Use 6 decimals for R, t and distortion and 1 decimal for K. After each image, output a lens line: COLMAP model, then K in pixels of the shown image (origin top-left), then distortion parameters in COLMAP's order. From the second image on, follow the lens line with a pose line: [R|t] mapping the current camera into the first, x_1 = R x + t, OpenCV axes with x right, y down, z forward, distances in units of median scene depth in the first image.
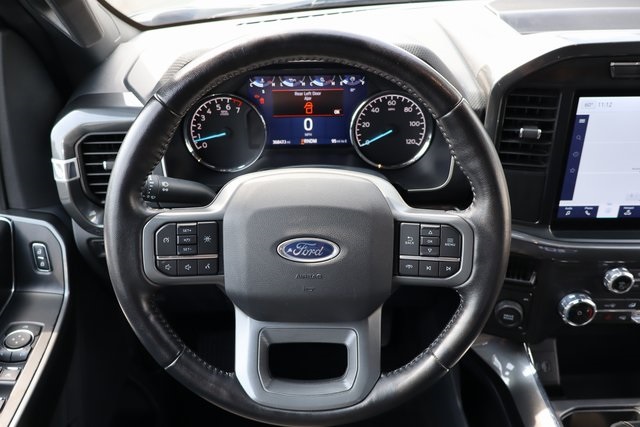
lens RADIAL K [[544.8, 0, 321.9], [0, 544.8, 218.4], [0, 0, 1]] dist [-0.006590, -0.005000]
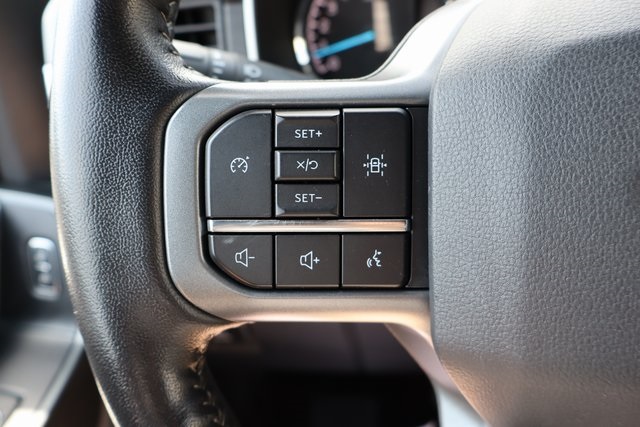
lens RADIAL K [[544.8, 0, 321.9], [0, 544.8, 218.4], [0, 0, 1]] dist [-0.006590, -0.005000]
pose [[0.981655, -0.003765, -0.190630, -0.145084], [-0.011868, 0.996660, -0.080801, 0.071976], [0.190298, 0.081581, 0.978331, 0.563351]]
